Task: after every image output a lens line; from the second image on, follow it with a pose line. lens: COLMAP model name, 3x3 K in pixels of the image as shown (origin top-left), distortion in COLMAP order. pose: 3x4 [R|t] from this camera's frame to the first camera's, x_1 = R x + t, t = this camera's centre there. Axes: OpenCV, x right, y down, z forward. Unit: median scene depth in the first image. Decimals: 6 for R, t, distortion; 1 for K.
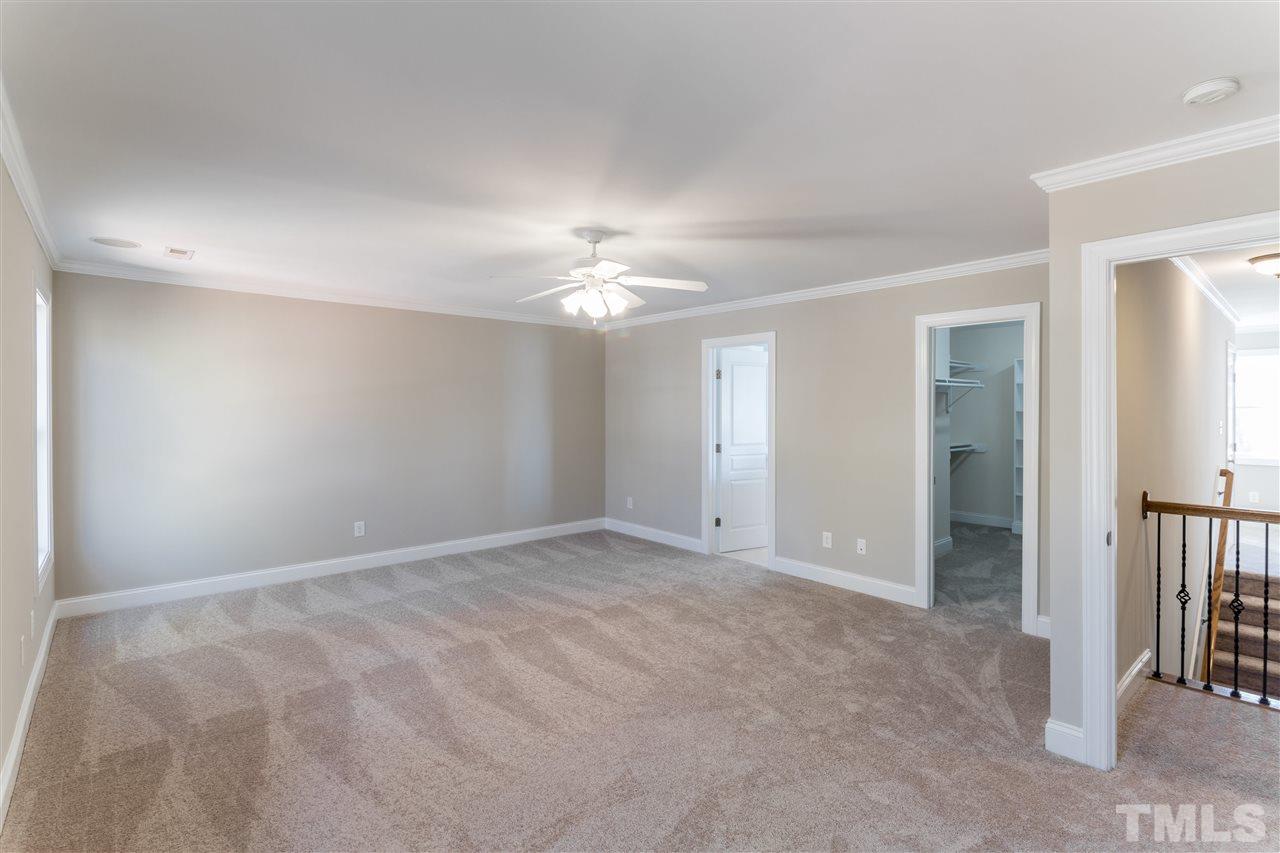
lens RADIAL K [[600.1, 0, 639.3], [0, 600.1, 420.5], [0, 0, 1]] dist [-0.003688, -0.000180]
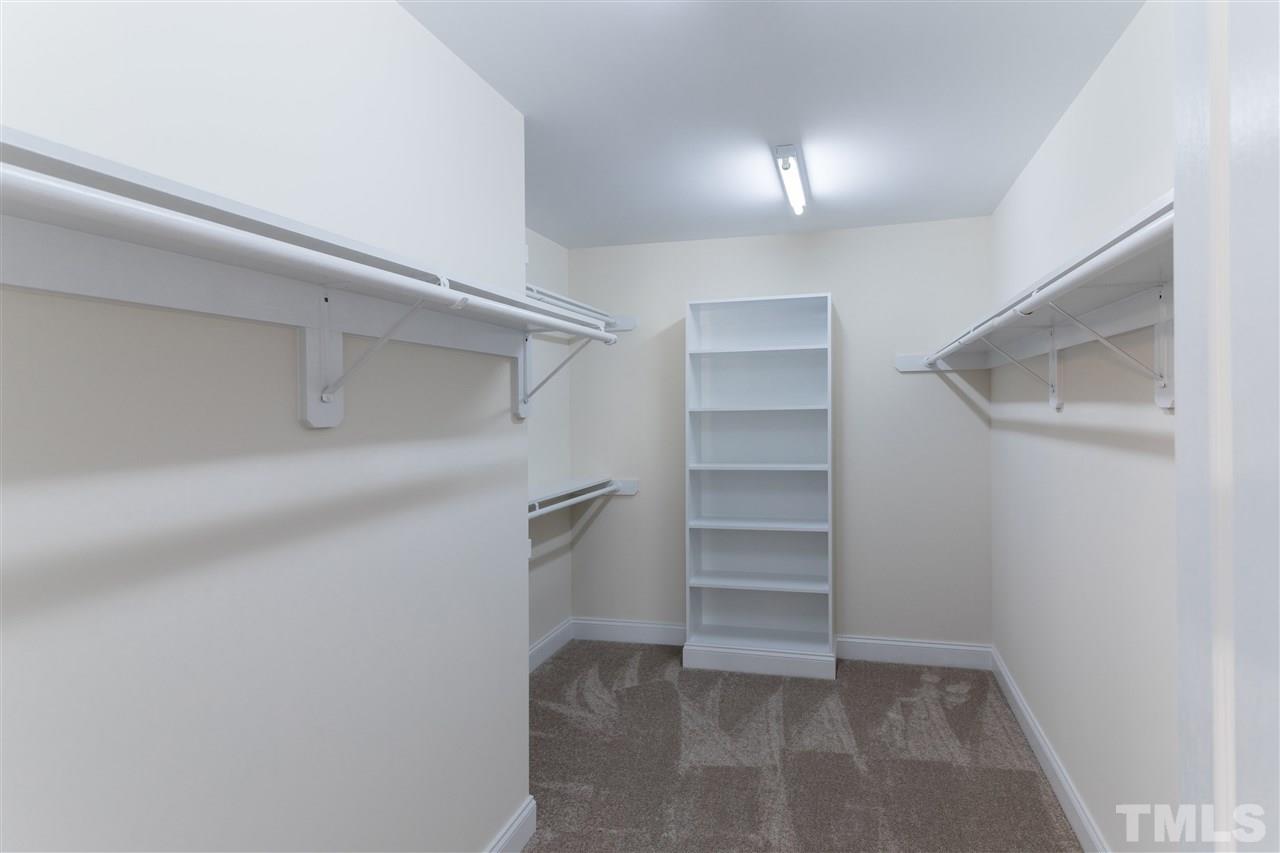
lens RADIAL K [[600.1, 0, 640.2], [0, 600.1, 419.8], [0, 0, 1]] dist [-0.003688, -0.000180]
pose [[0.876213, -0.007434, 0.481867, 0.349842], [0.005500, 0.999970, 0.005427, -0.012244], [-0.481893, -0.002105, 0.876227, 0.576689]]
